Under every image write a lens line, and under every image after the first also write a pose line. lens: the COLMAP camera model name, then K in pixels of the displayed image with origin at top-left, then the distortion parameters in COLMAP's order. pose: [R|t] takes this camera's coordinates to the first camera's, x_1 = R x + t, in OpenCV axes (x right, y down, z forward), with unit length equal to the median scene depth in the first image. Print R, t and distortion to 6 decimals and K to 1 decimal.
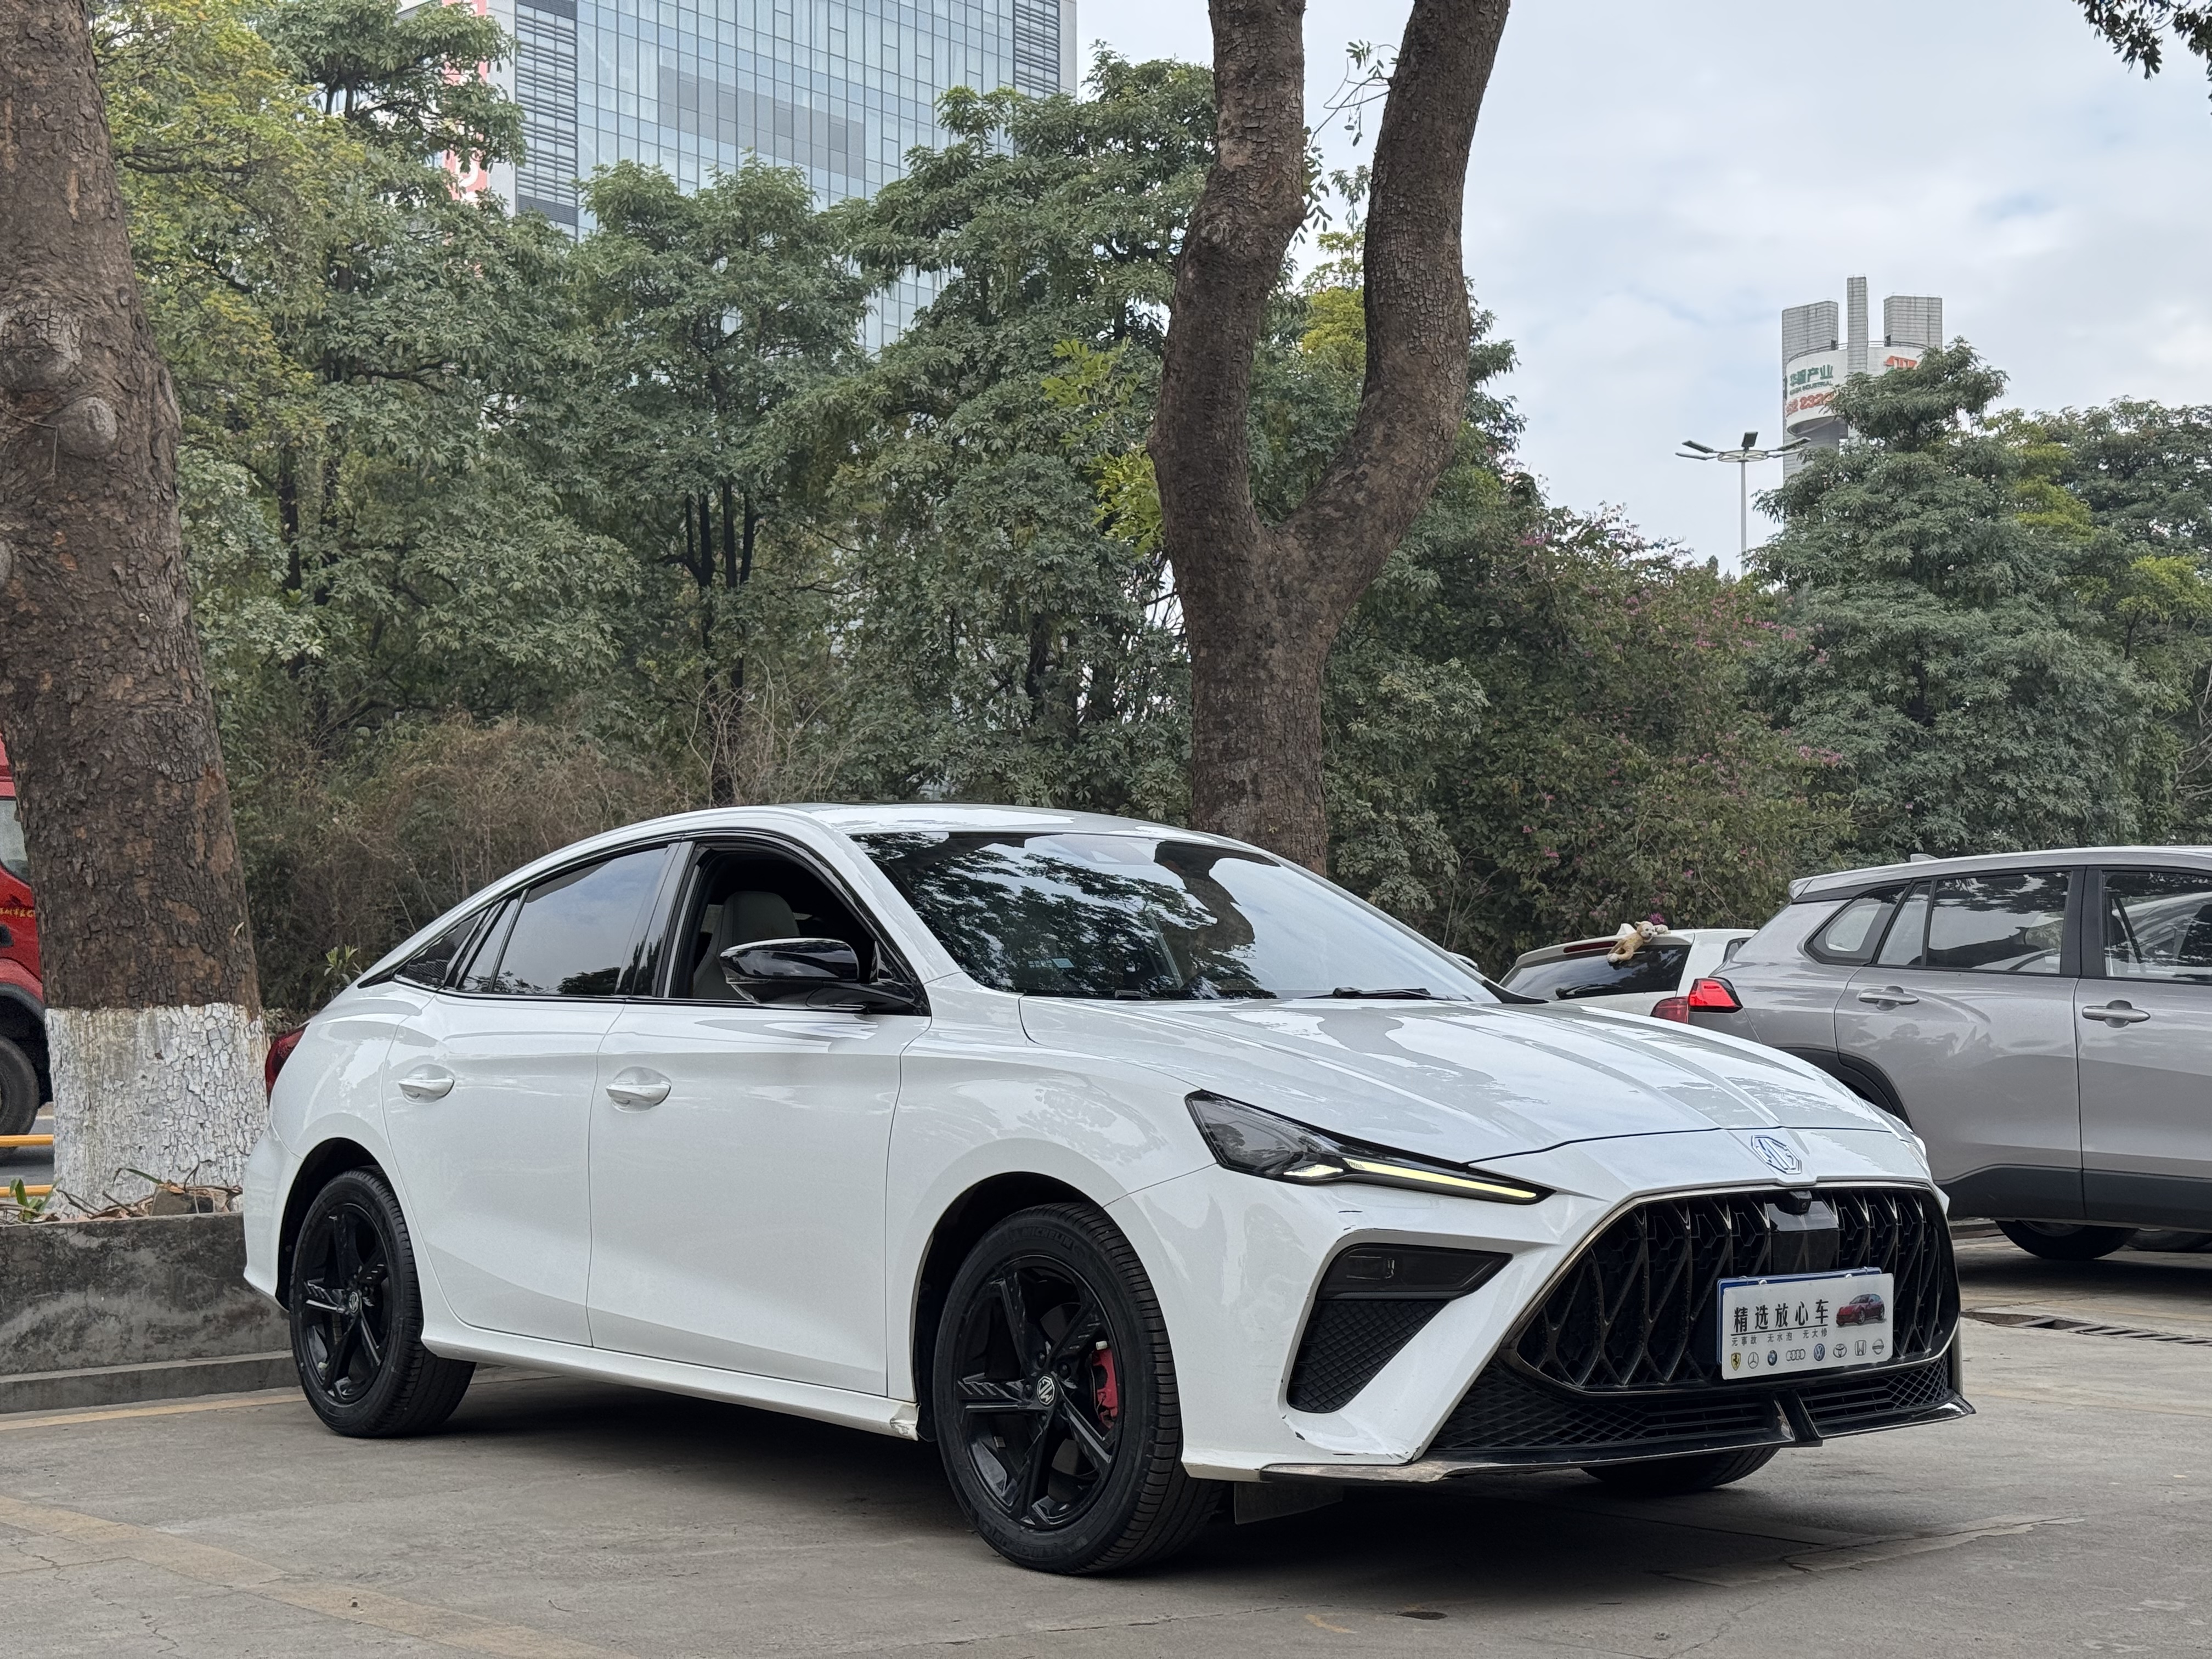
lens RADIAL K [[3073.2, 0, 1115.8], [0, 3073.2, 835.6], [0, 0, 1]] dist [0.117642, 0.000000]
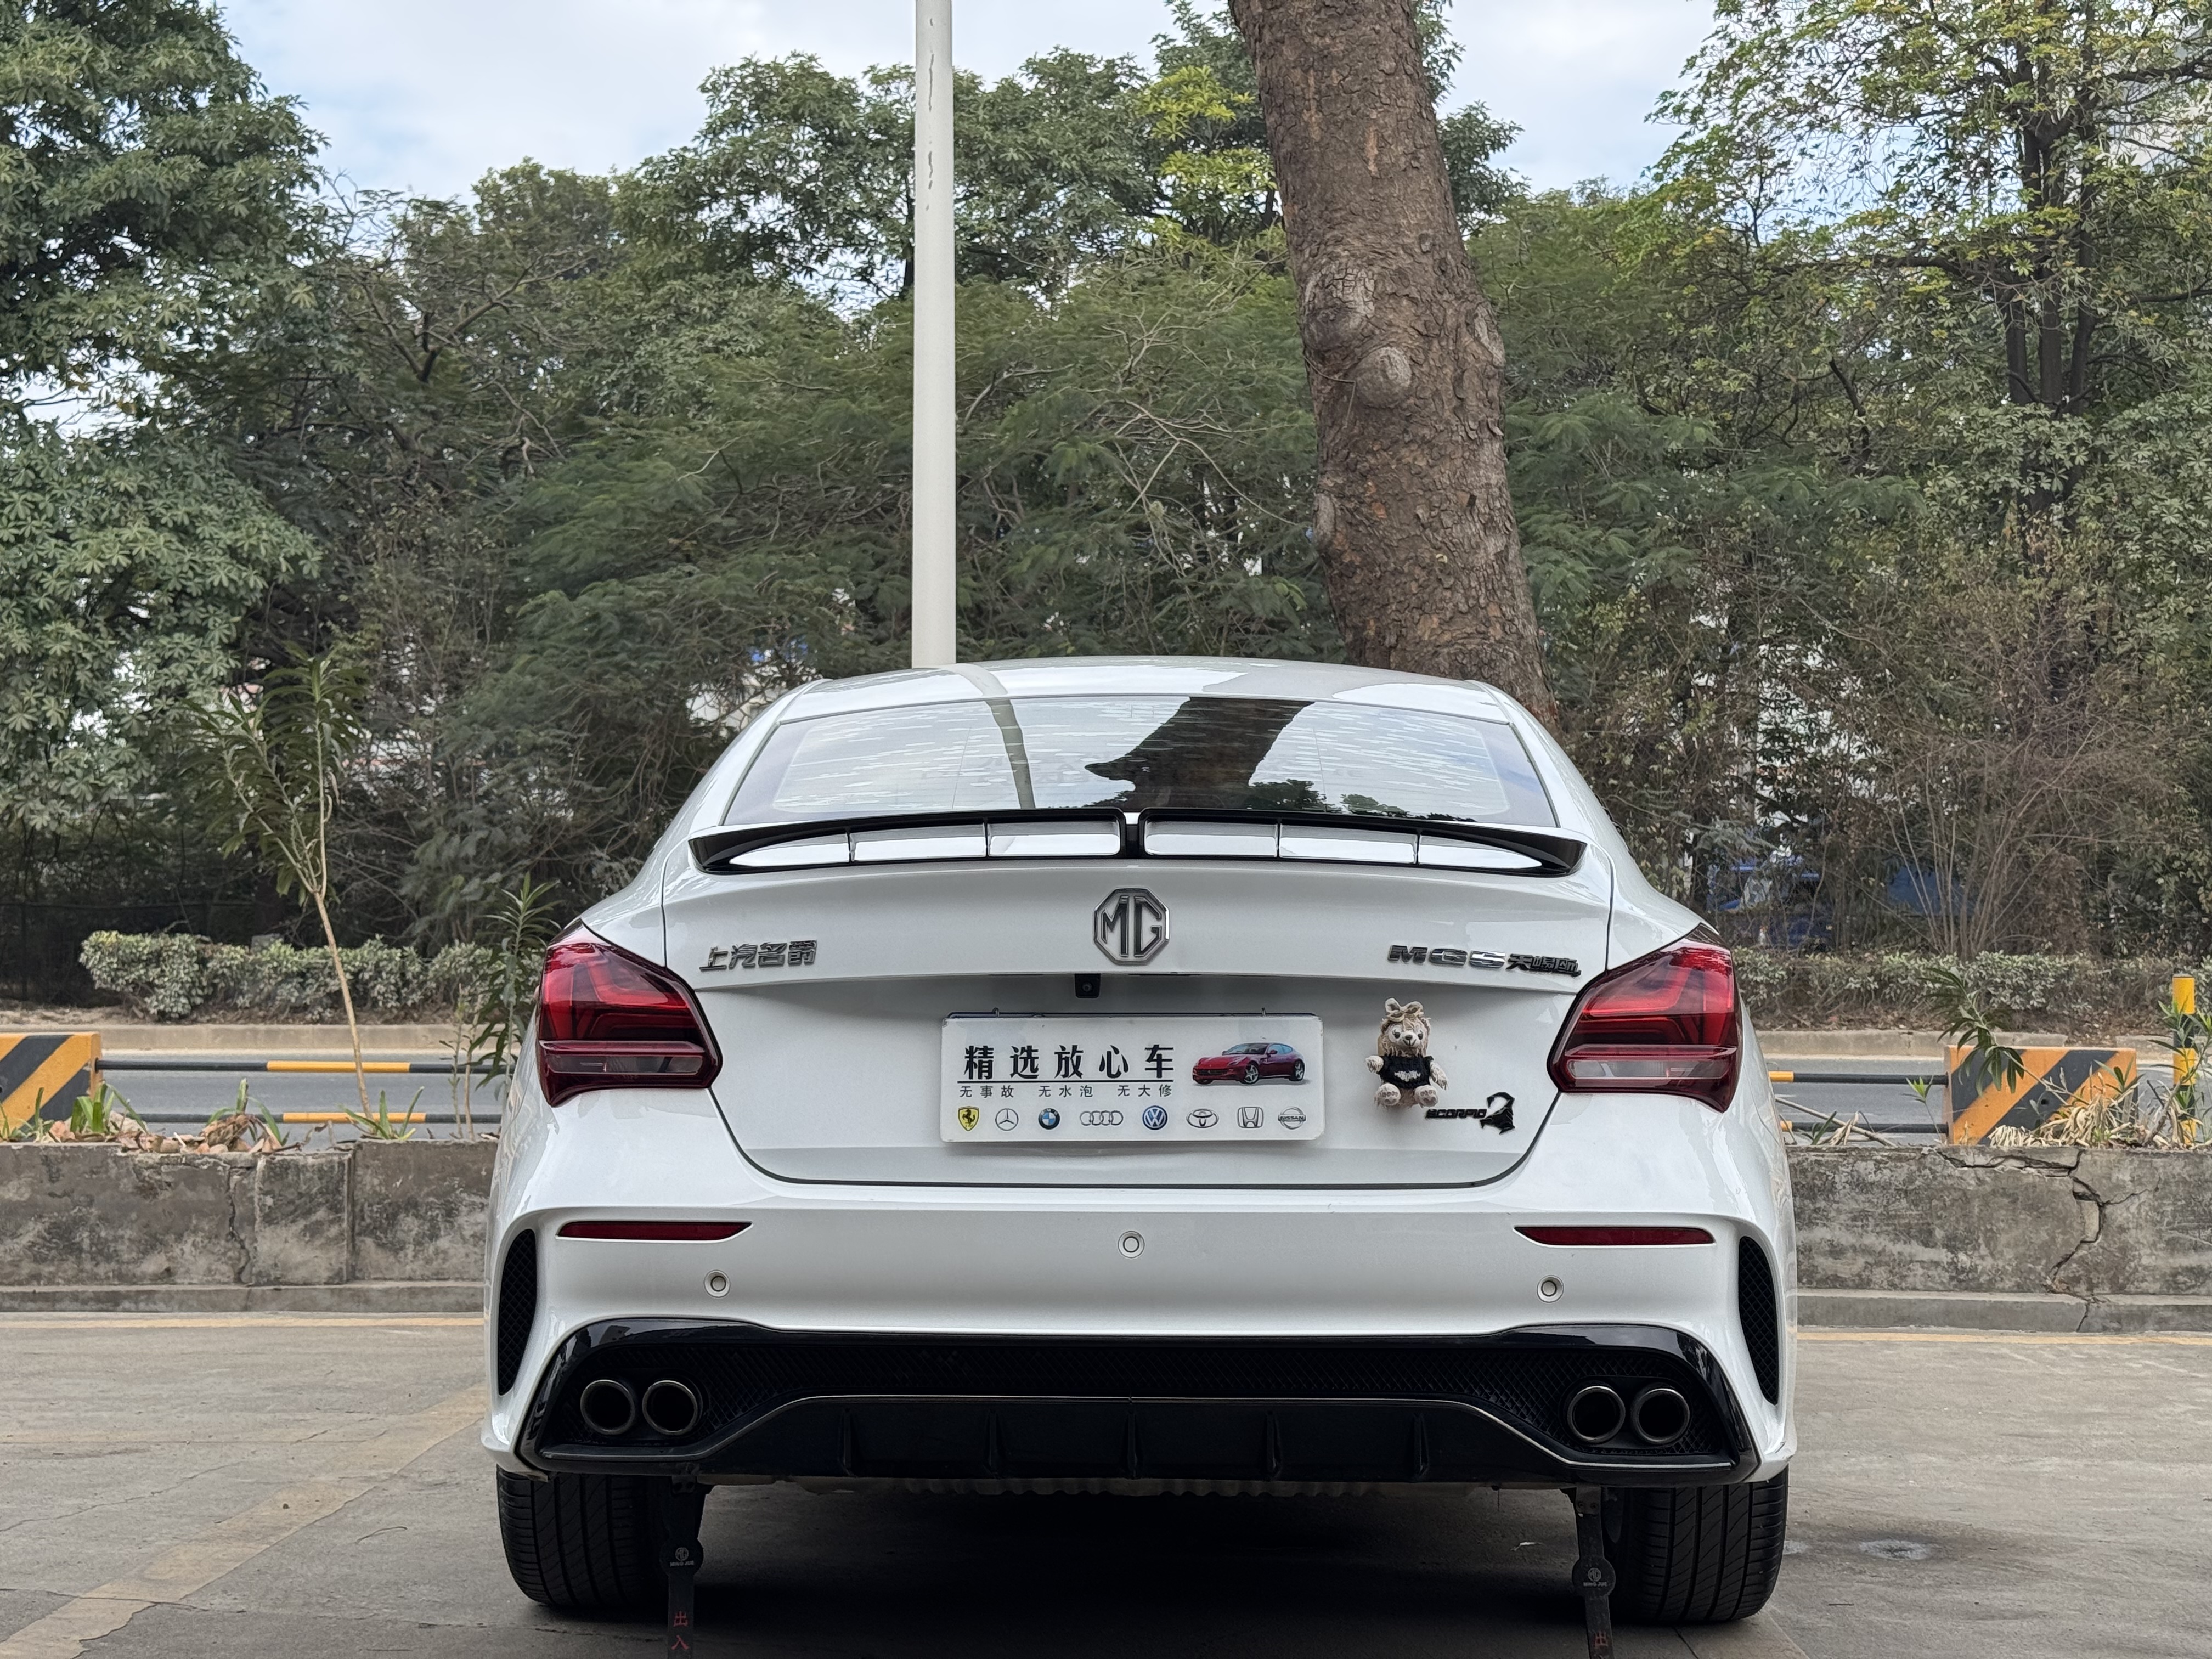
lens RADIAL K [[3073.2, 0, 1105.7], [0, 3073.2, 847.8], [0, 0, 1]] dist [0.117642, 0.000000]
pose [[0.733603, -0.020083, -0.679282, 0.095656], [0.034569, 0.999372, 0.007787, 0.004226], [0.678699, -0.029194, 0.733836, 0.062257]]
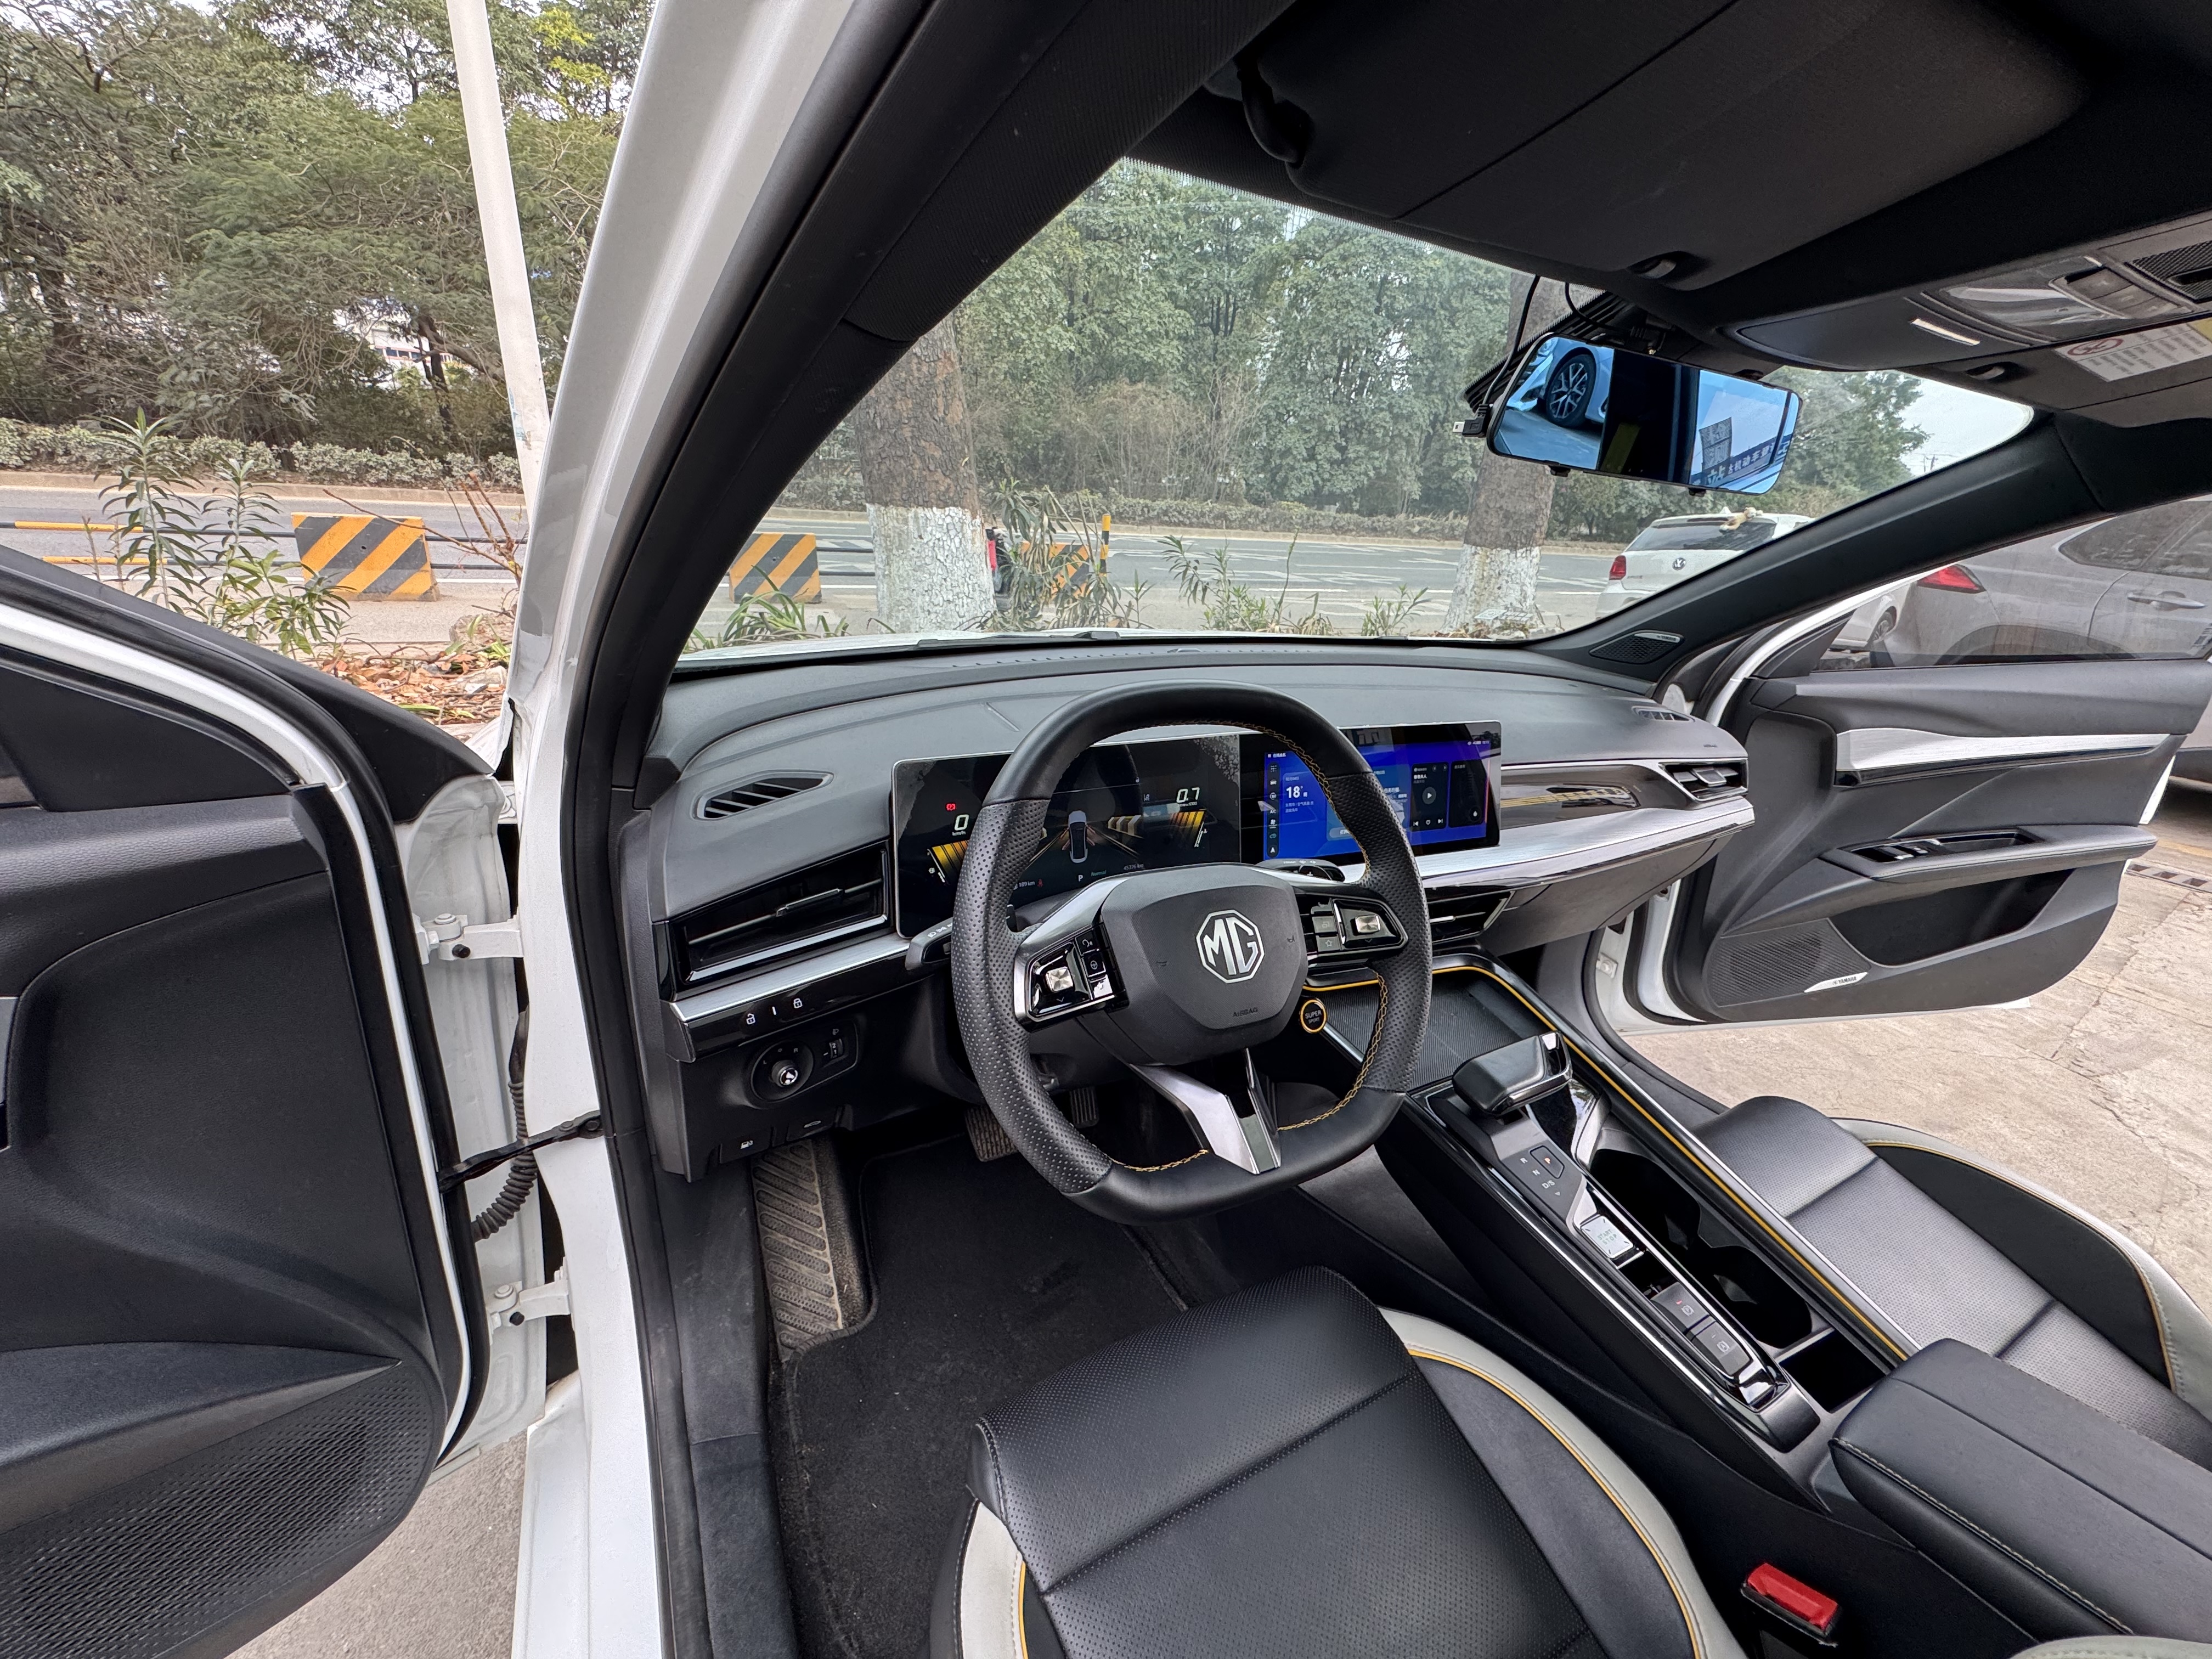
lens RADIAL K [[884.7, 0, 1109.2], [0, 884.7, 838.0], [0, 0, 1]] dist [-0.002865, 0.000286]
pose [[0.972460, 0.142147, -0.184702, -0.029506], [-0.053581, 0.907606, 0.416390, 0.003854], [0.226825, -0.395026, 0.890227, 0.172737]]
